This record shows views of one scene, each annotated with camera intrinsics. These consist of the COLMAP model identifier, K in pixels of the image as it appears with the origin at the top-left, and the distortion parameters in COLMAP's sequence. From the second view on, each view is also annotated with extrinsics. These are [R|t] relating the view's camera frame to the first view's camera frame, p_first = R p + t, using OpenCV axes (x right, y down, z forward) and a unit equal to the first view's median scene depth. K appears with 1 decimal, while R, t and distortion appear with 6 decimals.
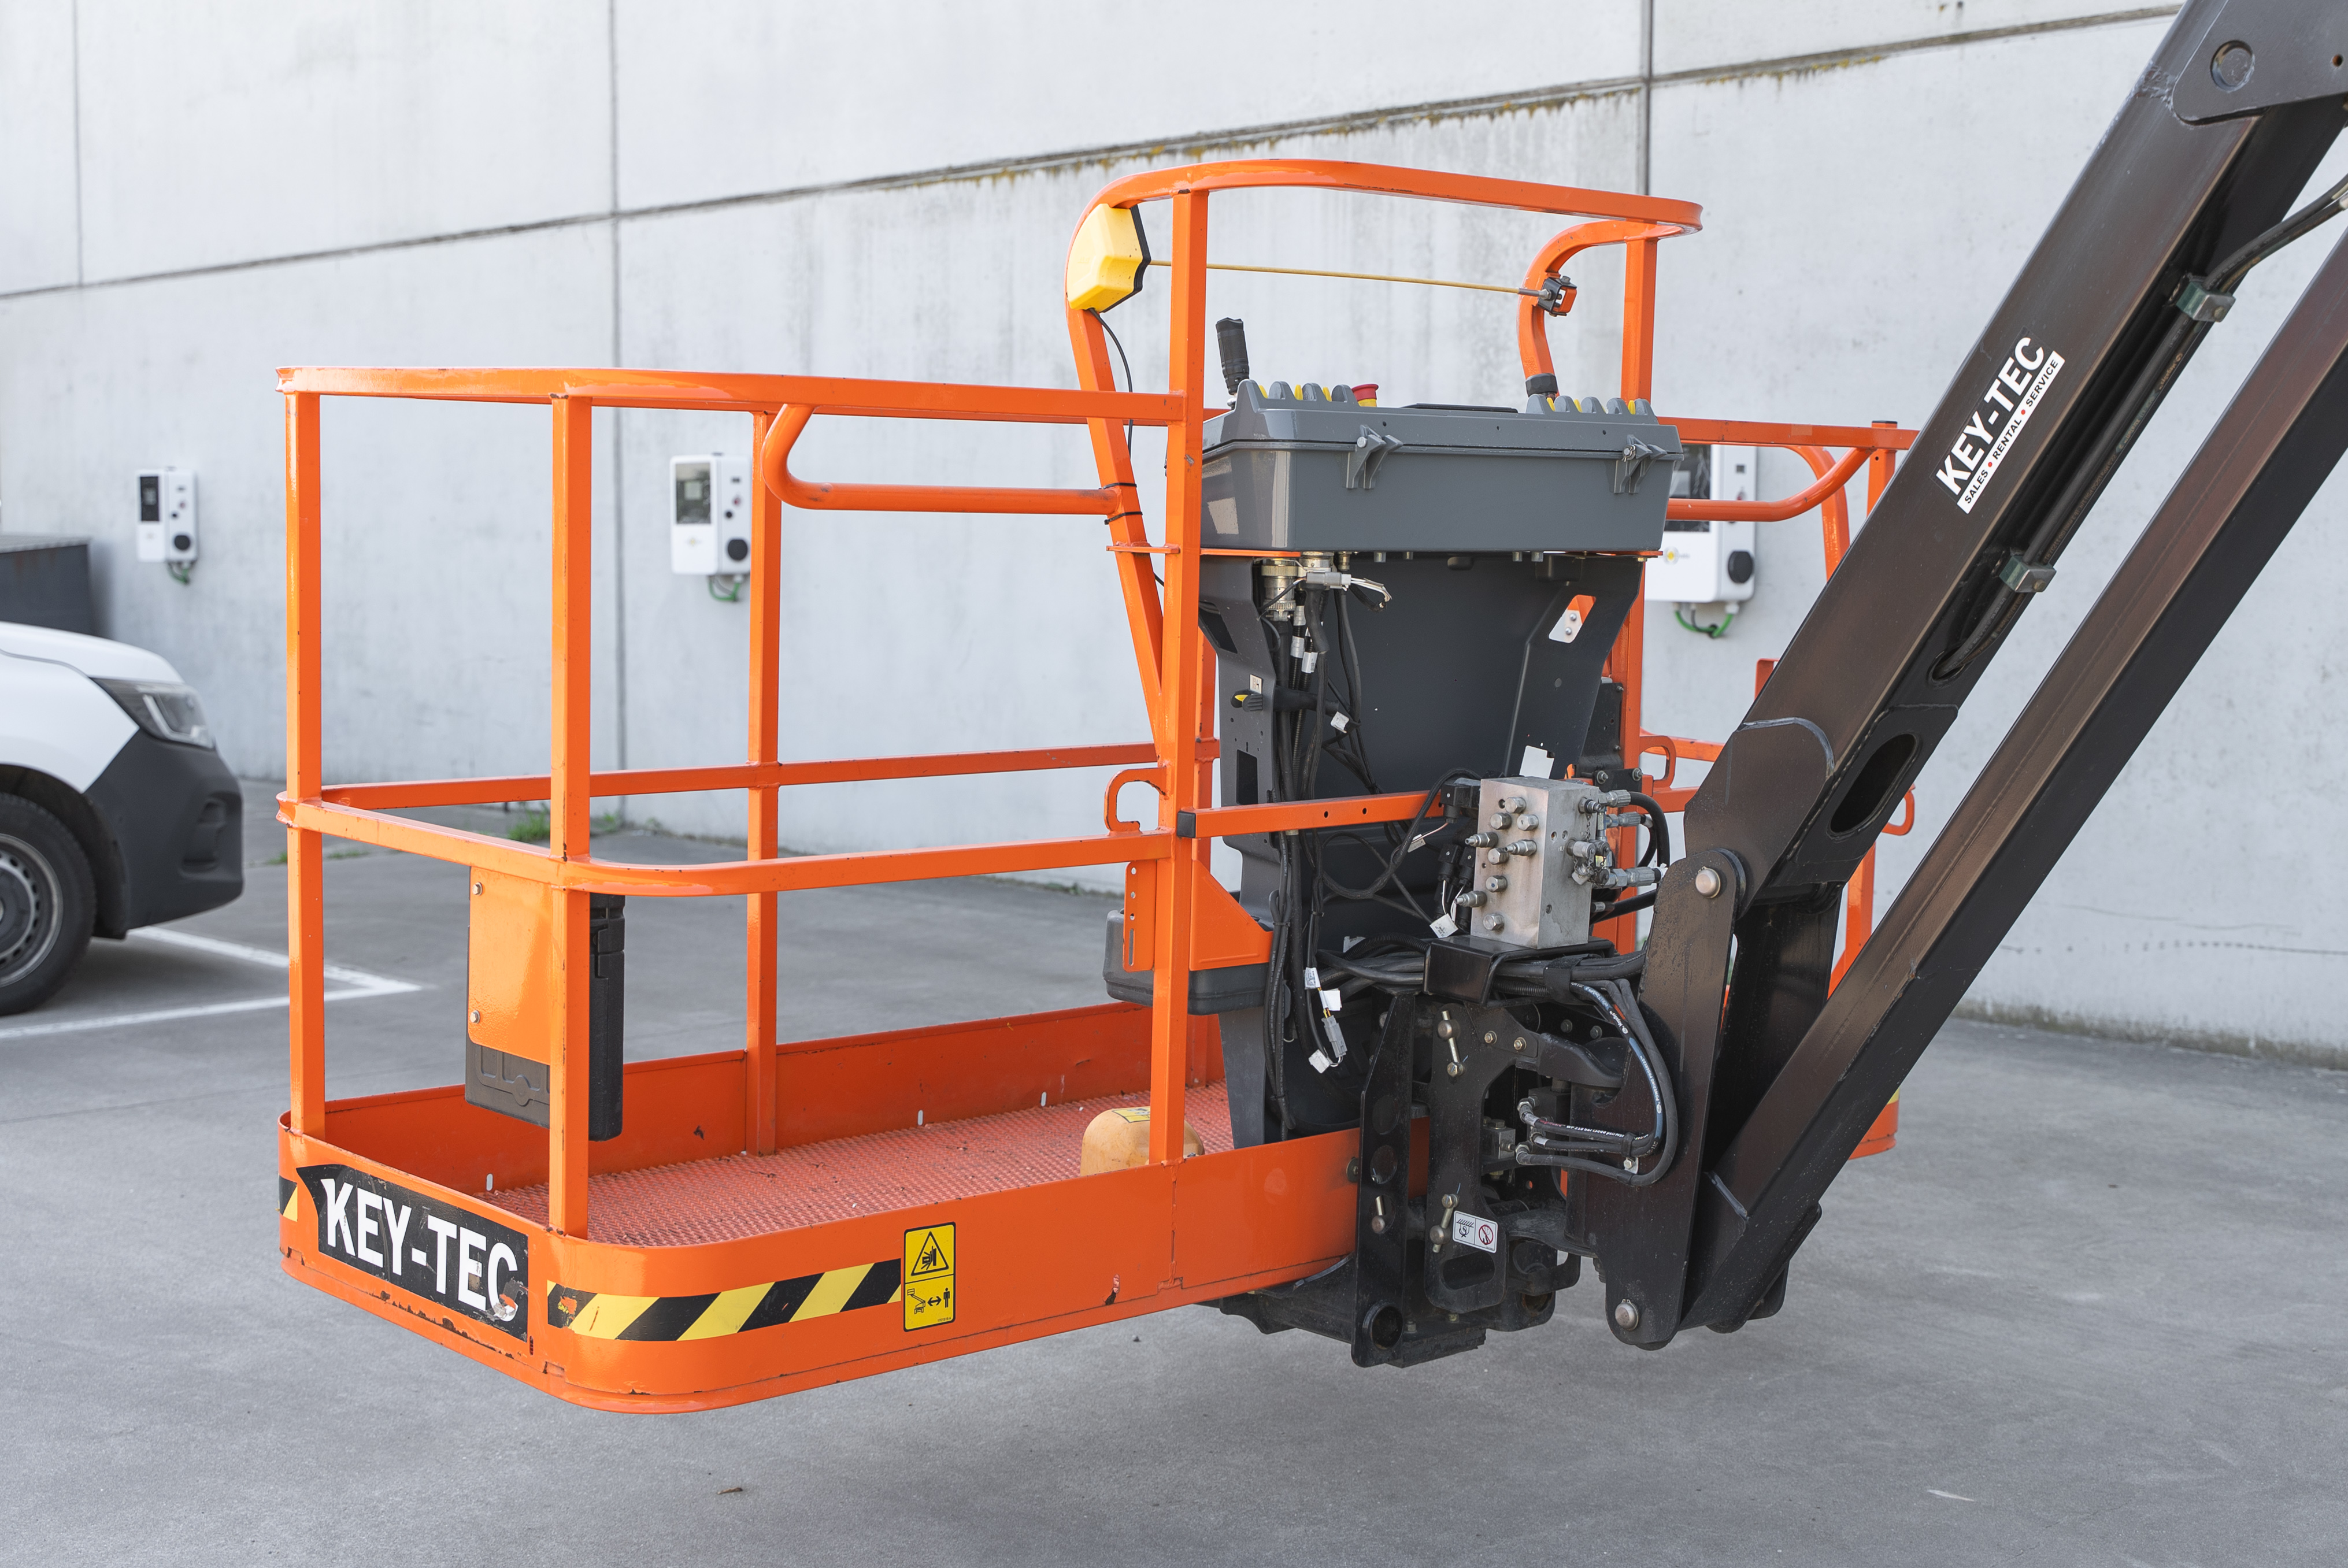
lens RADIAL K [[3107.4, 0, 1174.0], [0, 3107.4, 784.0], [0, 0, 1]] dist [-0.008654, -0.022067]
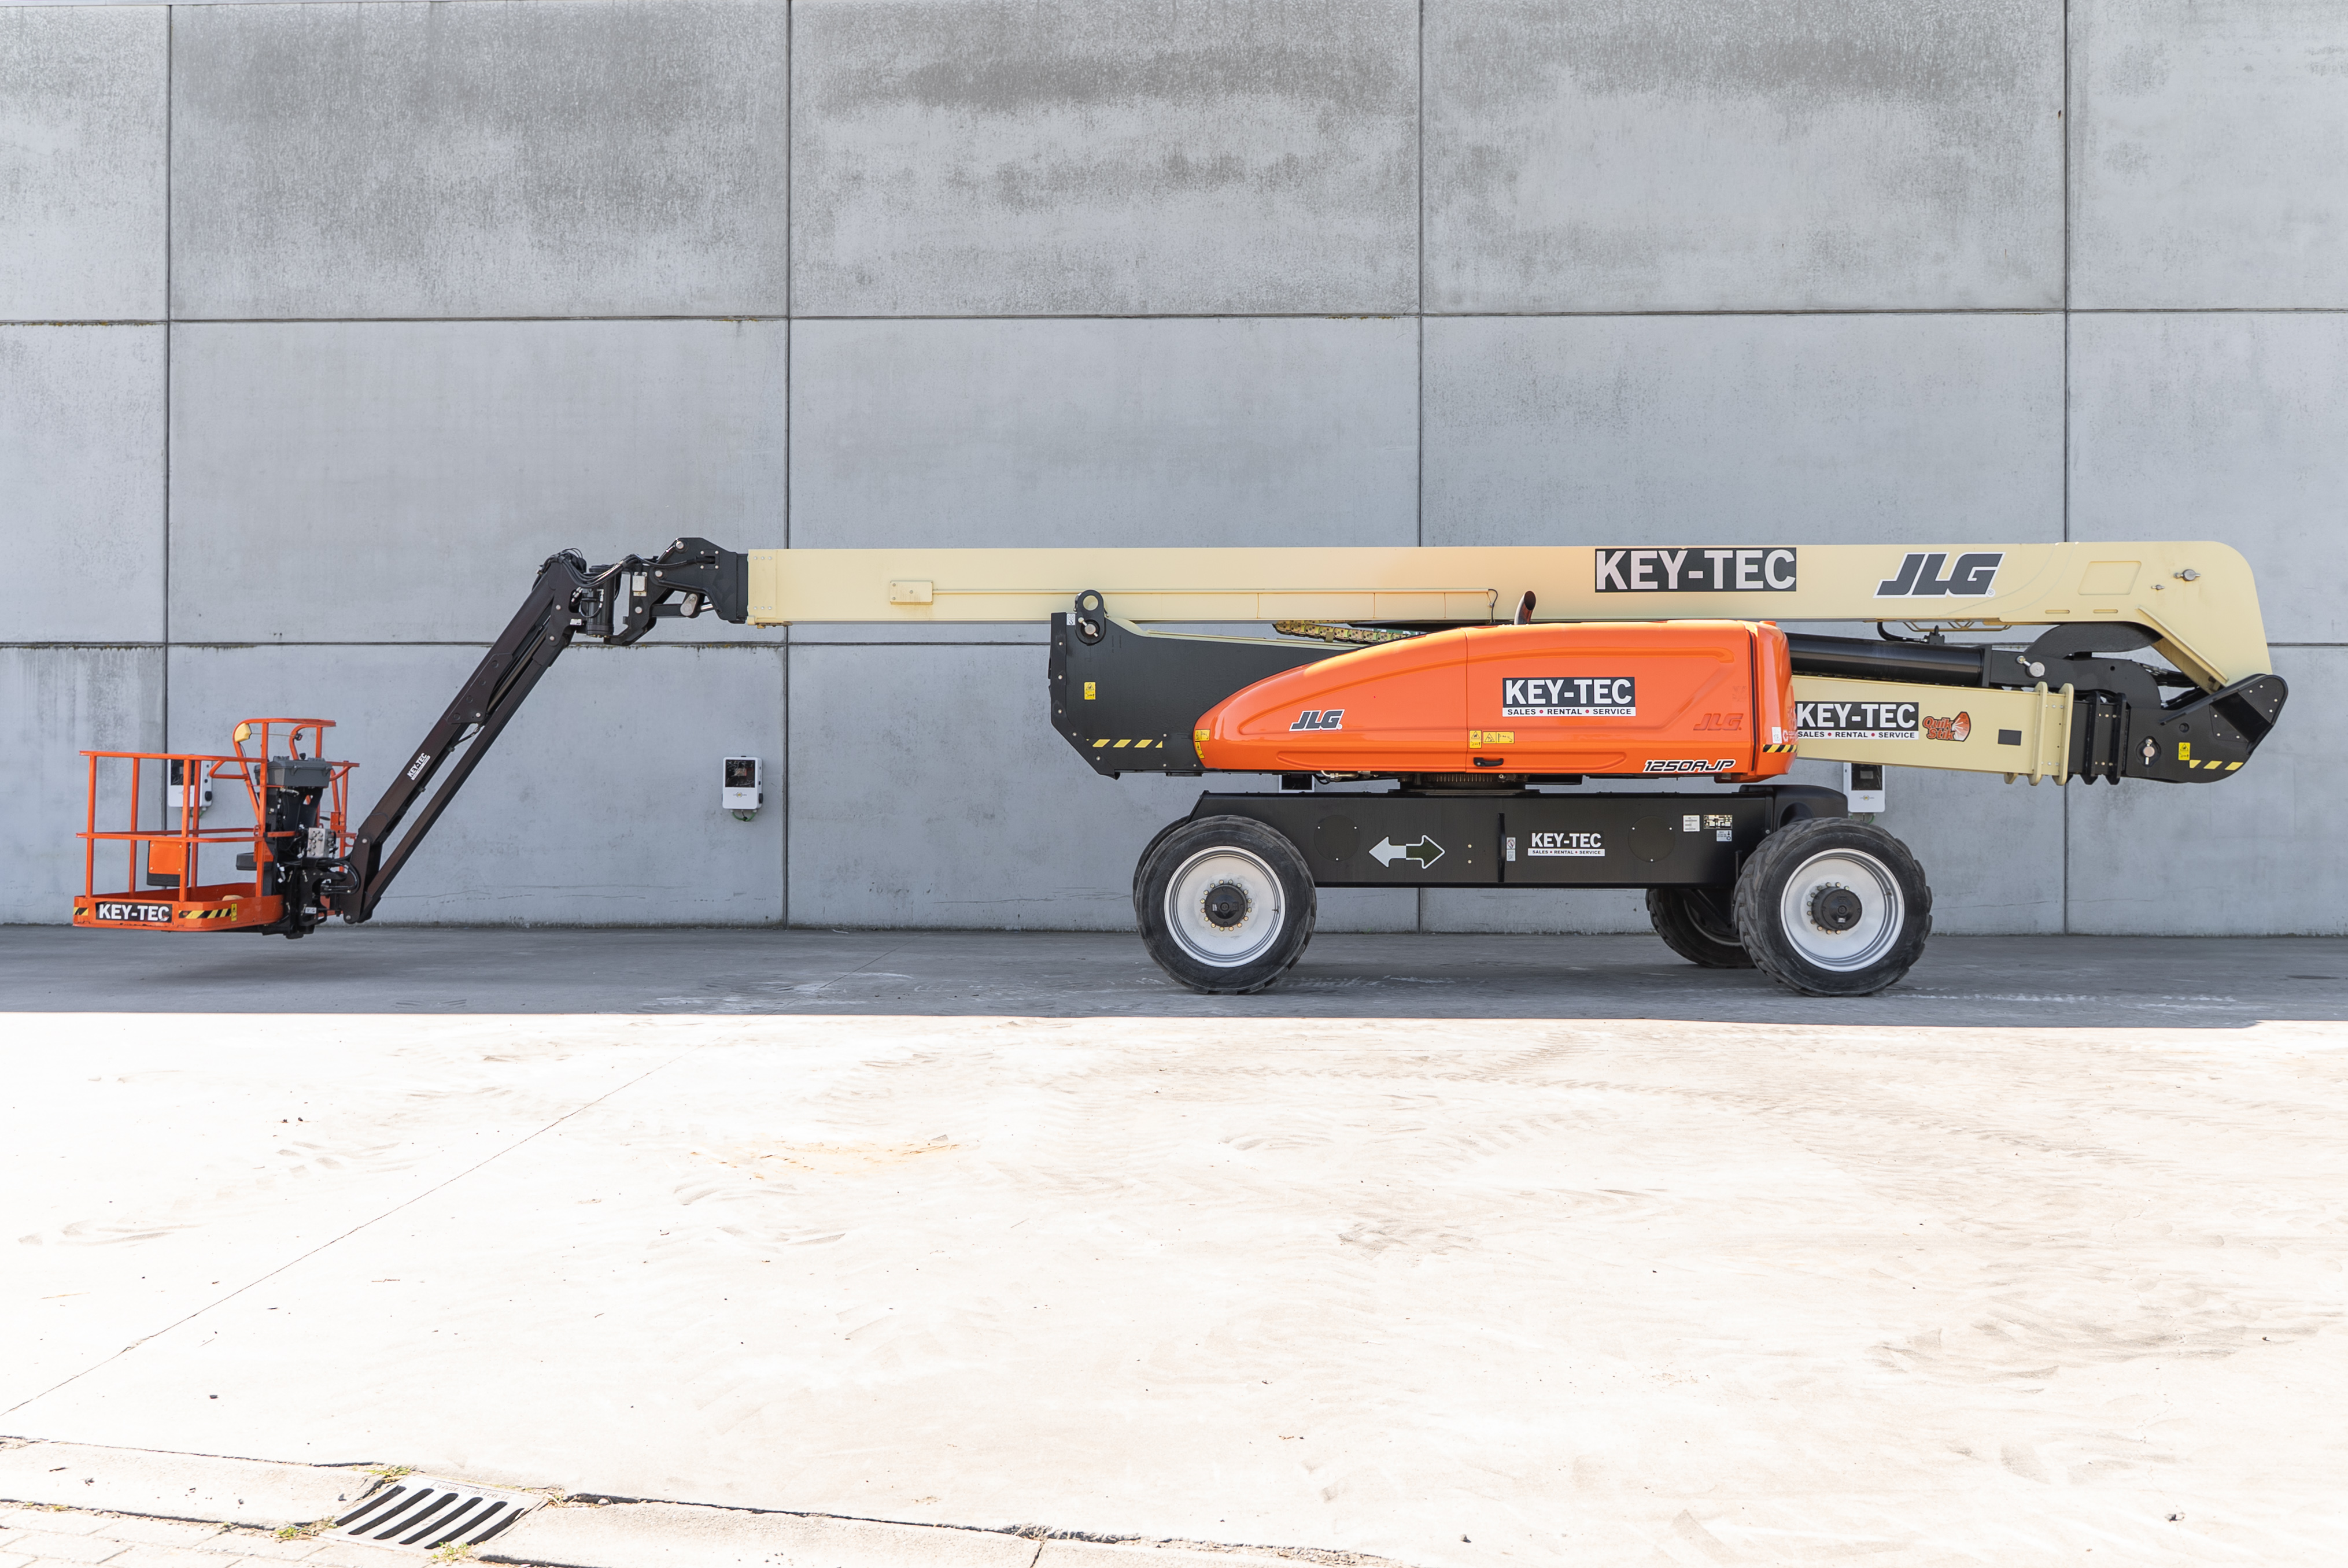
lens RADIAL K [[2085.0, 0, 1174.0], [0, 2085.0, 784.0], [0, 0, 1]] dist [0.006673, -0.011529]
pose [[0.683706, 0.004221, 0.729745, -1.554576], [0.058873, 0.996405, -0.060923, 0.237103], [-0.727379, 0.084615, 0.680999, -2.642892]]
